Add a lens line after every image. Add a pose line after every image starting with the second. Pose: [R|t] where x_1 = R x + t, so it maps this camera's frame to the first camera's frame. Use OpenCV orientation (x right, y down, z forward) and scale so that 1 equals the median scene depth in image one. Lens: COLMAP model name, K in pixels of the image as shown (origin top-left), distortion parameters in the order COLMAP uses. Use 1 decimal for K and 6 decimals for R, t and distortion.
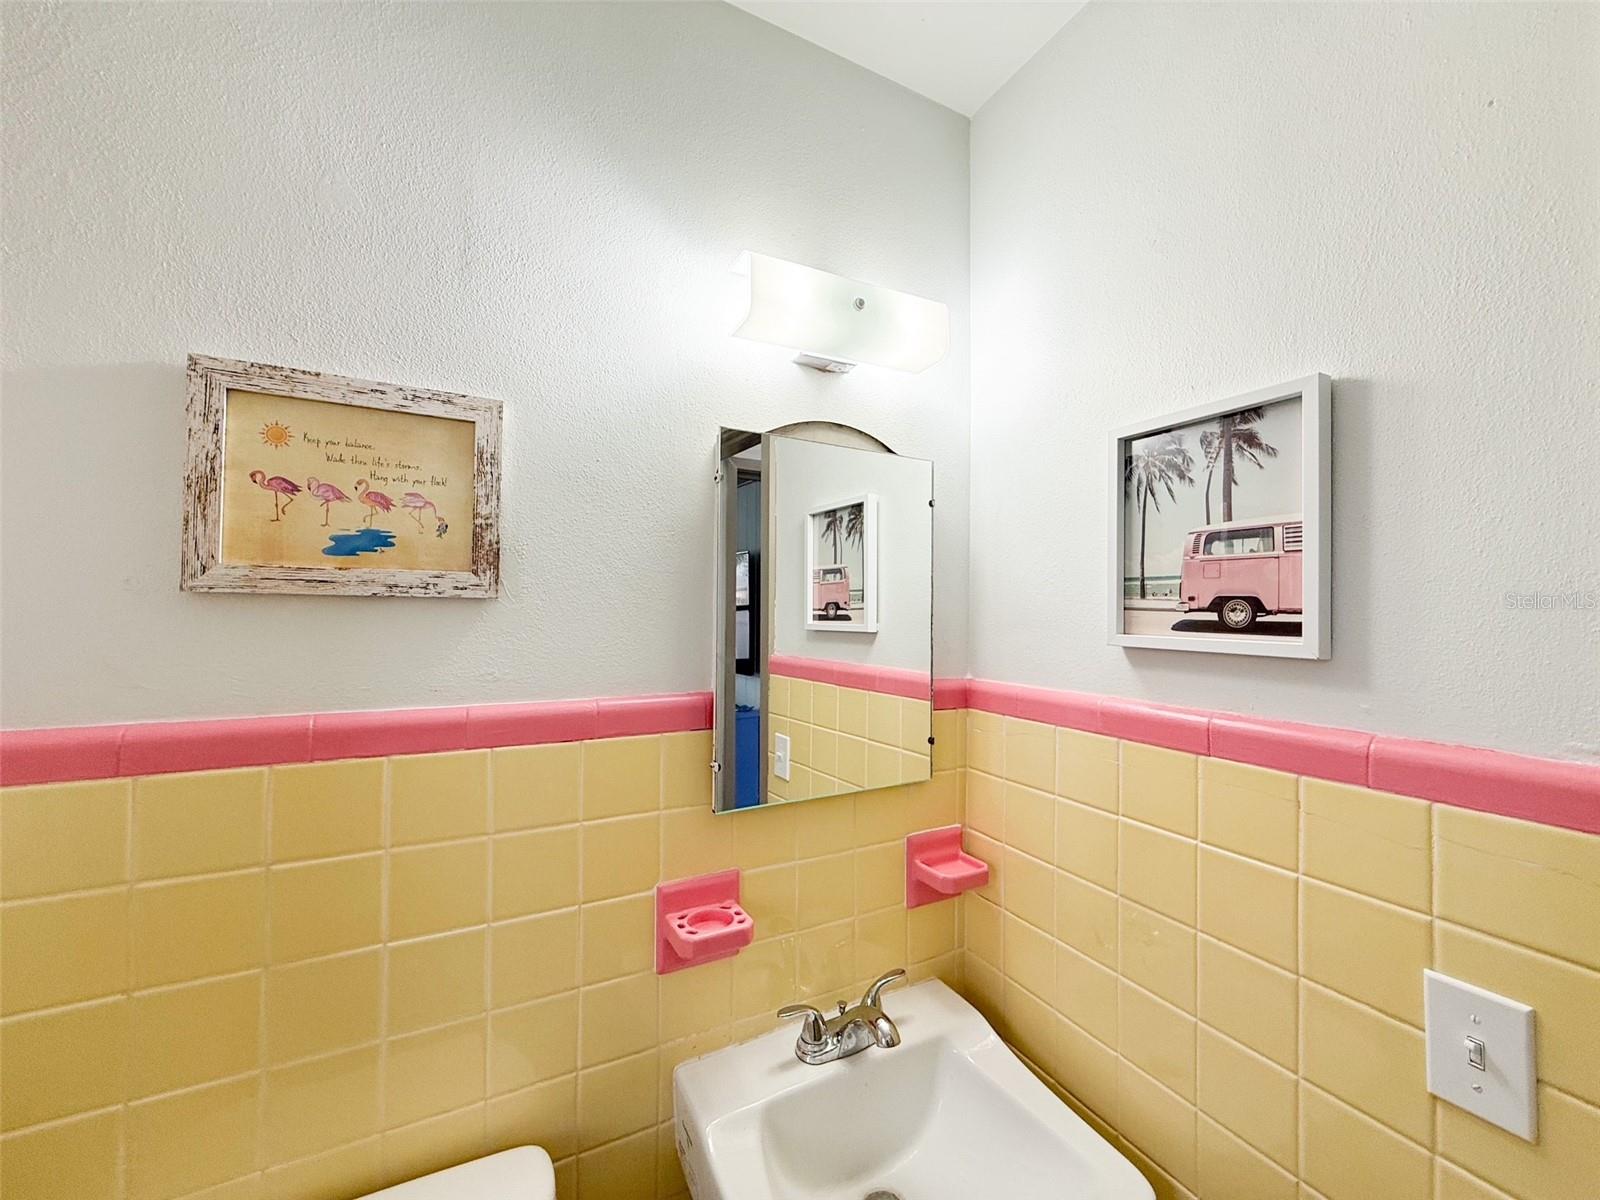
lens RADIAL K [[637.4, 0, 798.1], [0, 637.4, 601.3], [0, 0, 1]] dist [0.000421, 0.000450]
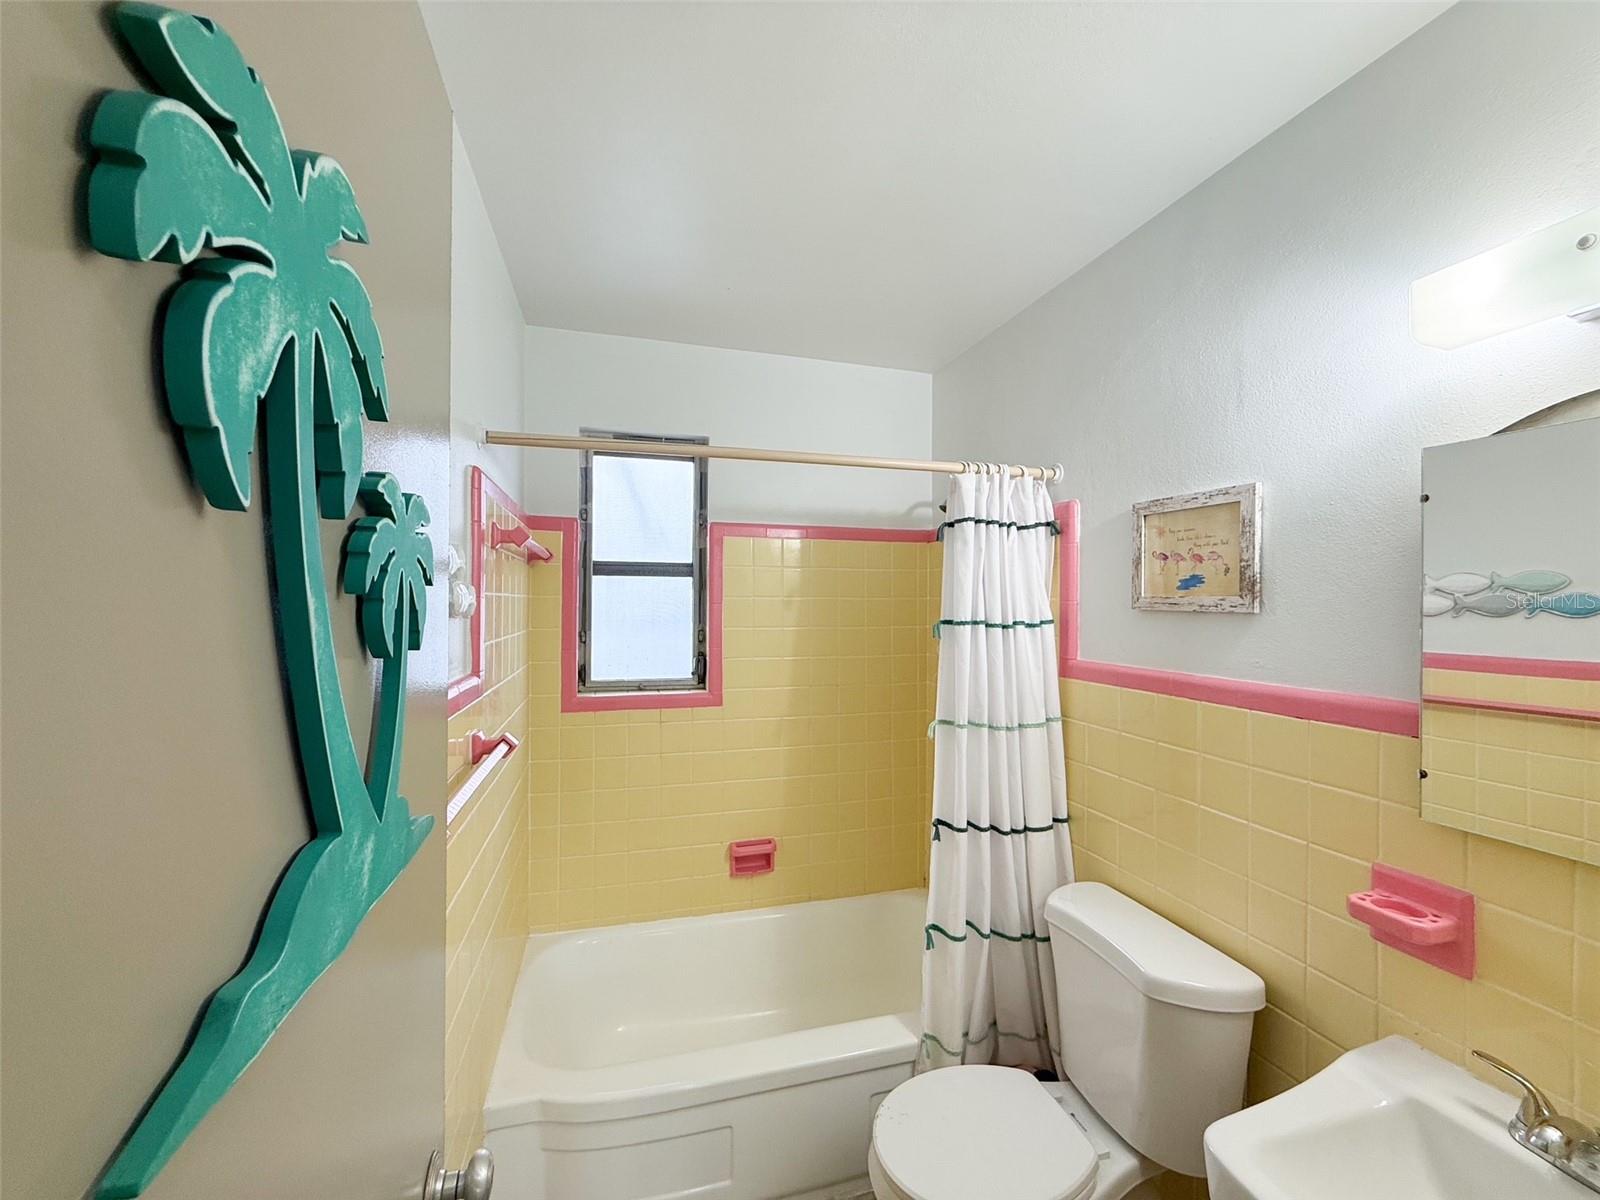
lens RADIAL K [[637.4, 0, 797.0], [0, 637.4, 602.8], [0, 0, 1]] dist [0.000421, 0.000450]
pose [[-0.194239, -0.004322, -0.980945, 1.314066], [0.007263, 0.999957, -0.005843, -0.029375], [0.980927, -0.008260, -0.194199, 0.234581]]
